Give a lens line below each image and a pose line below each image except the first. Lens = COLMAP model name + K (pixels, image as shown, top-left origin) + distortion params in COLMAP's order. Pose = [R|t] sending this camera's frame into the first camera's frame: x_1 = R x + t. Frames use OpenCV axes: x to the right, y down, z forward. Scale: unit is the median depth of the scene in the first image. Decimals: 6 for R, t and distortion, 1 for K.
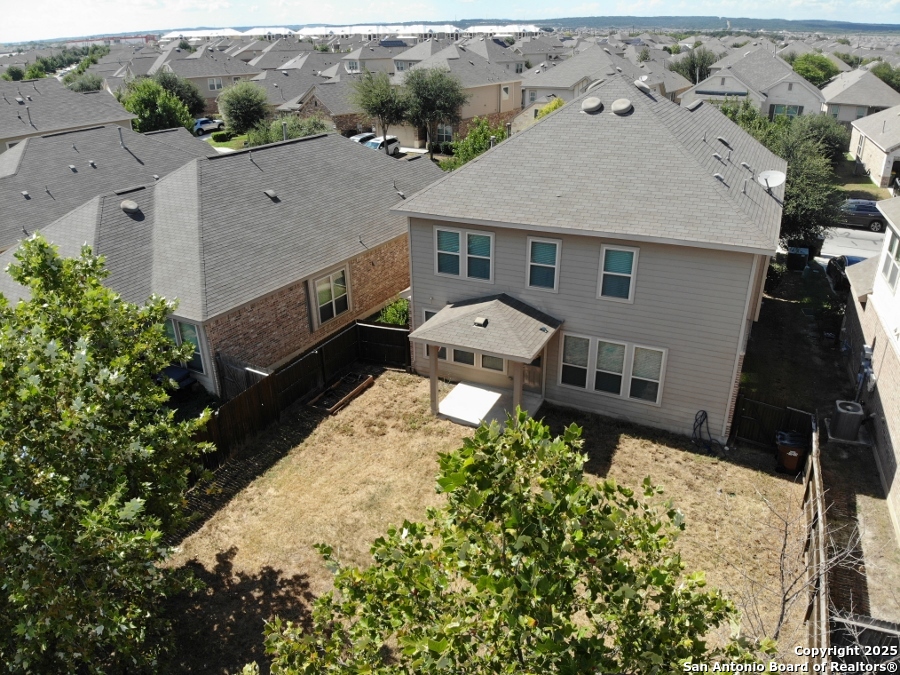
lens RADIAL K [[659.6, 0, 450.0], [0, 659.6, 337.5], [0, 0, 1]] dist [0.257245, -0.424767]
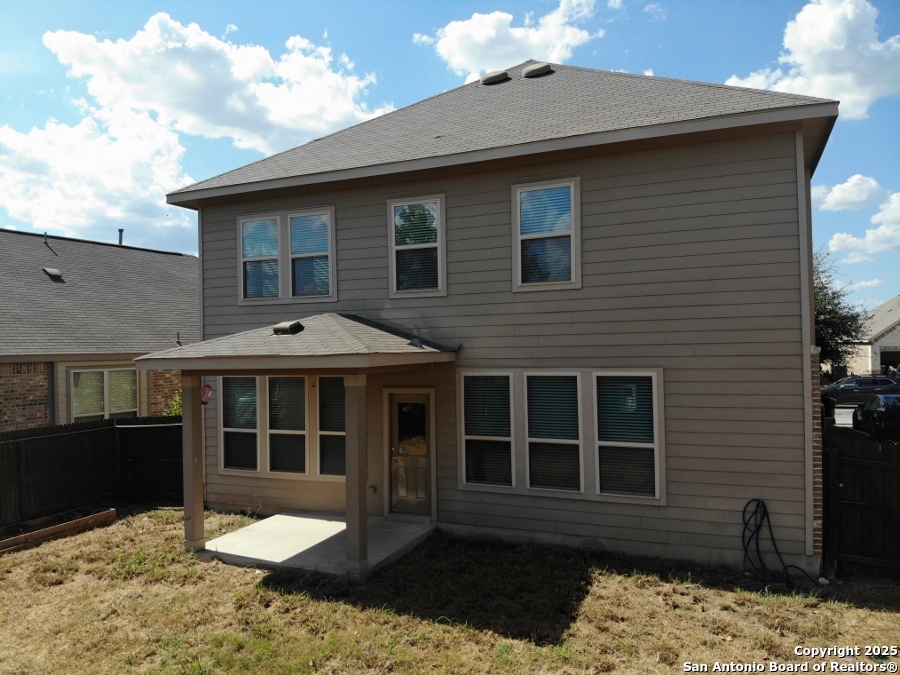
lens RADIAL K [[665.5, 0, 439.0], [0, 665.5, 336.7], [0, 0, 1]] dist [0.102805, -0.189522]
pose [[0.999492, -0.008453, 0.030735, 0.140046], [0.020595, 0.907176, -0.420247, 0.189259], [-0.024330, 0.420666, 0.906889, 0.526733]]
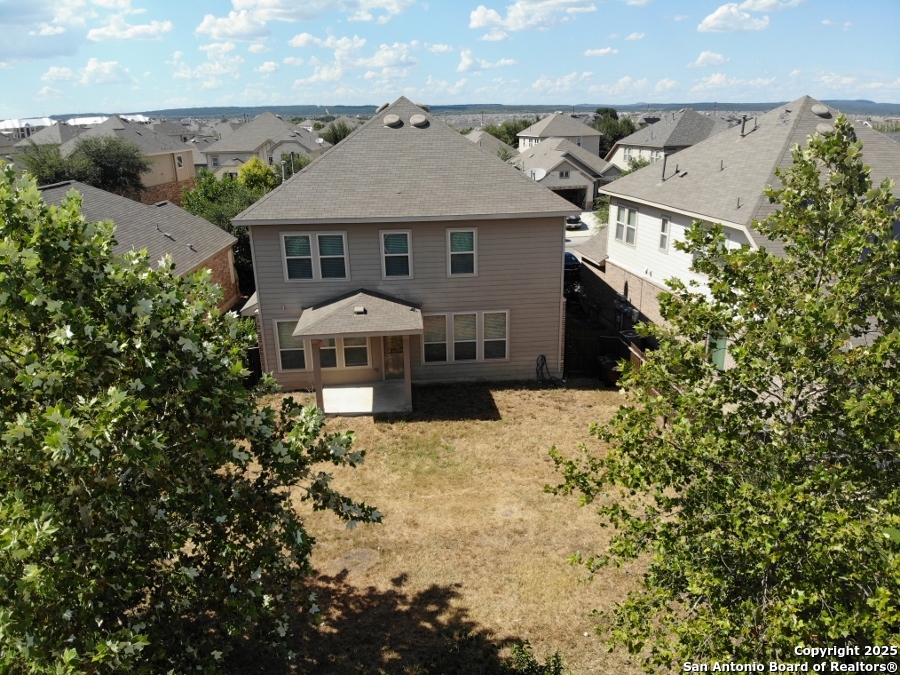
lens RADIAL K [[659.6, 0, 450.0], [0, 659.6, 337.5], [0, 0, 1]] dist [0.257245, -0.424767]
pose [[0.867782, -0.163176, 0.469390, -0.319936], [0.216183, 0.974451, -0.060915, 0.110156], [-0.447458, 0.154335, 0.880887, 0.011074]]
